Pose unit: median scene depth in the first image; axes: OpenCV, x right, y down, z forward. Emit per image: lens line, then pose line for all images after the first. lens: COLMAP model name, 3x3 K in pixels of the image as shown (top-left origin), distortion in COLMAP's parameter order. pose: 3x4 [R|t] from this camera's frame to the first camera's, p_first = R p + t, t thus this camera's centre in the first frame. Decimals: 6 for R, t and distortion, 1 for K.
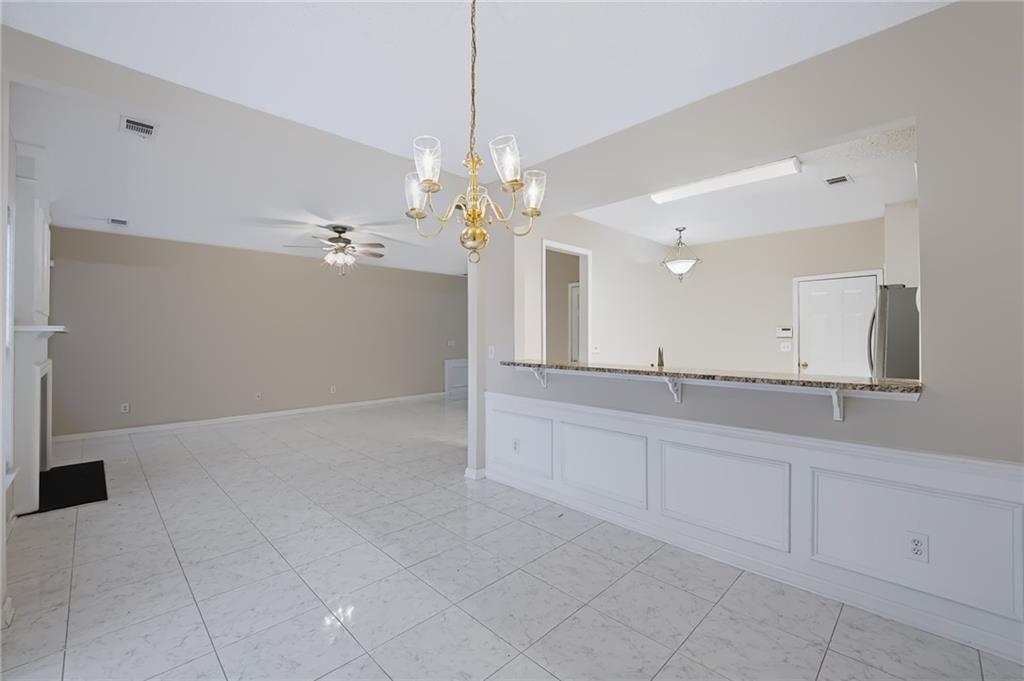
lens RADIAL K [[425.8, 0, 513.0], [0, 425.8, 338.8], [0, 0, 1]] dist [-0.007890, -0.003956]
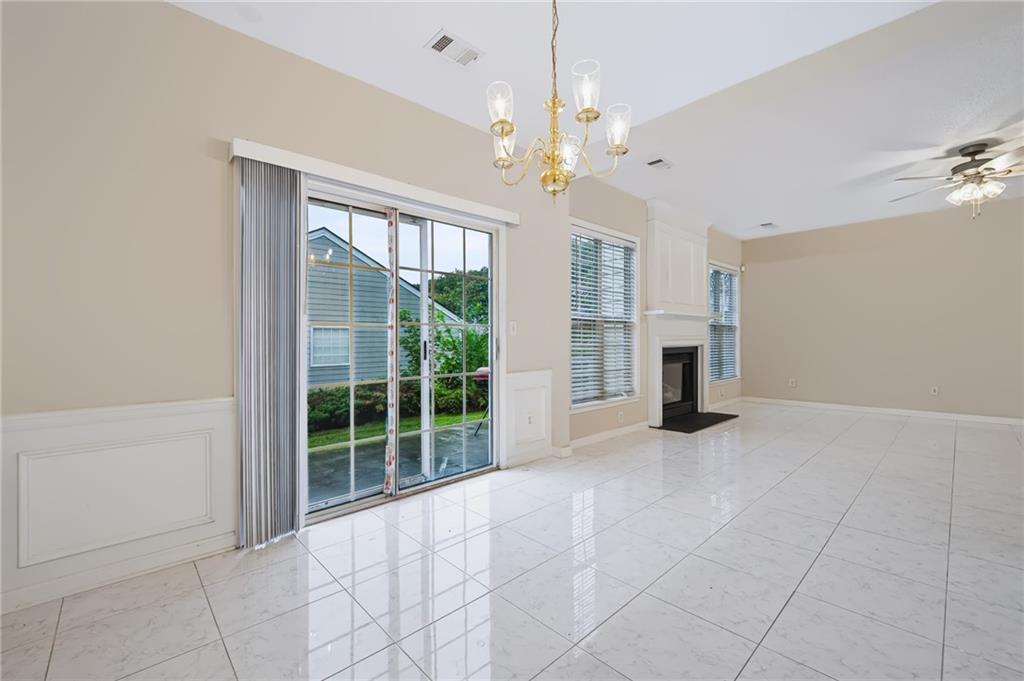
lens RADIAL K [[425.8, 0, 517.6], [0, 425.8, 340.7], [0, 0, 1]] dist [-0.007890, -0.003956]
pose [[-0.035969, 0.006083, -0.999334, 0.306383], [0.005448, 0.999968, 0.005890, 0.042136], [0.999338, -0.005232, -0.036001, 0.318982]]
